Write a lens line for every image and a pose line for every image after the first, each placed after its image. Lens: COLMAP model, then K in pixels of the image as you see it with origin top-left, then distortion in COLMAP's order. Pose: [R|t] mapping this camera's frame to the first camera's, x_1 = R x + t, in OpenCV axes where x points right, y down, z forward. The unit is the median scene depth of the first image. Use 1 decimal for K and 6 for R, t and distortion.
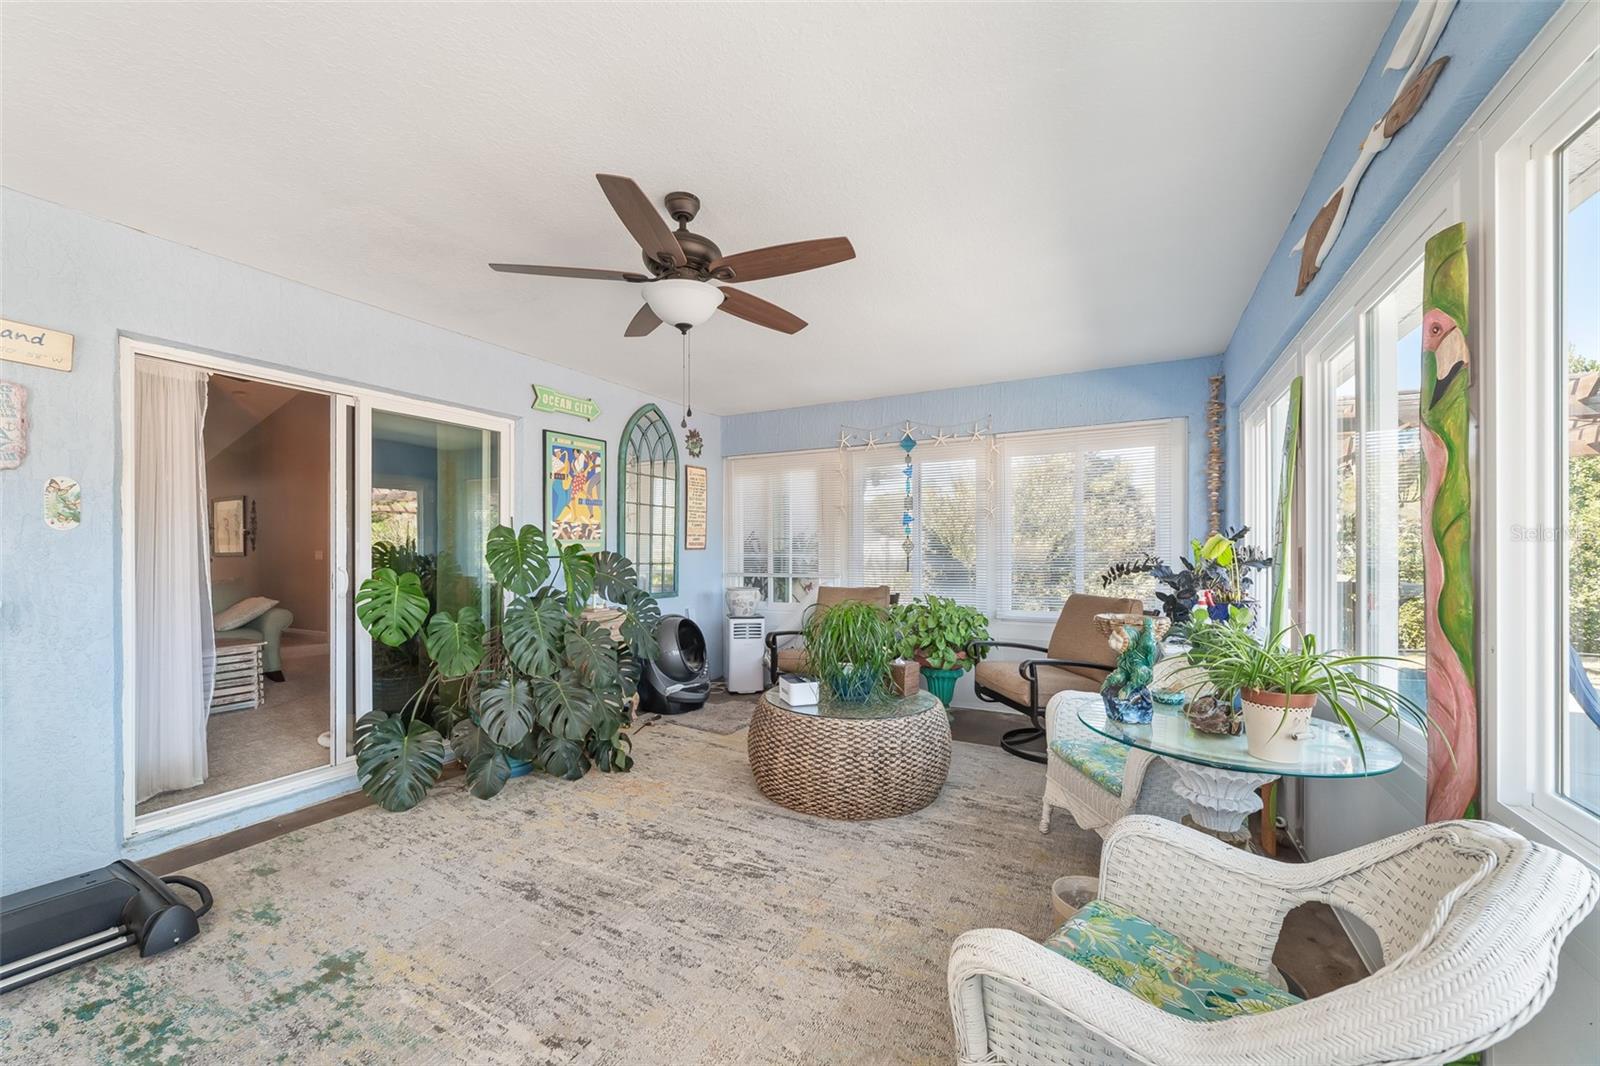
lens RADIAL K [[612.4, 0, 793.1], [0, 612.4, 549.9], [0, 0, 1]] dist [-0.018416, 0.000234]
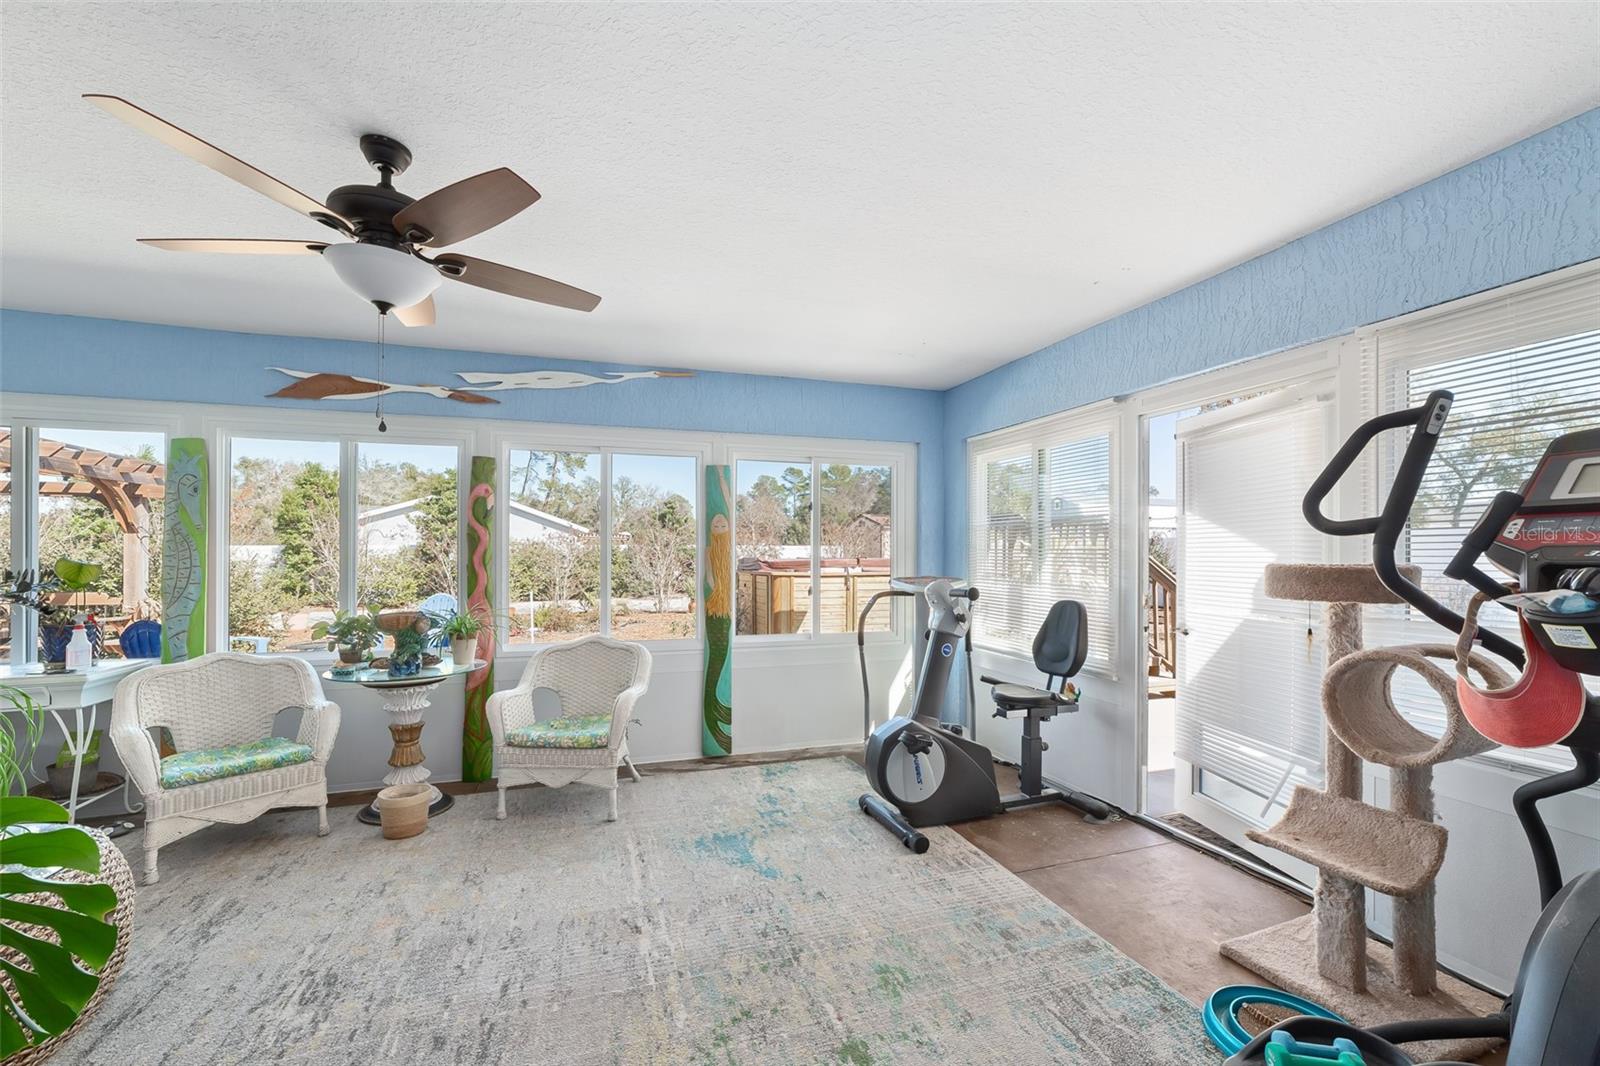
lens RADIAL K [[655.7, 0, 800.0], [0, 655.7, 533.0], [0, 0, 1]] dist [-0.000263, -0.000037]
pose [[-0.729917, 0.024203, 0.683108, -1.210909], [-0.004244, 0.999193, -0.039938, -0.034937], [-0.683523, -0.032051, -0.729225, 1.307634]]
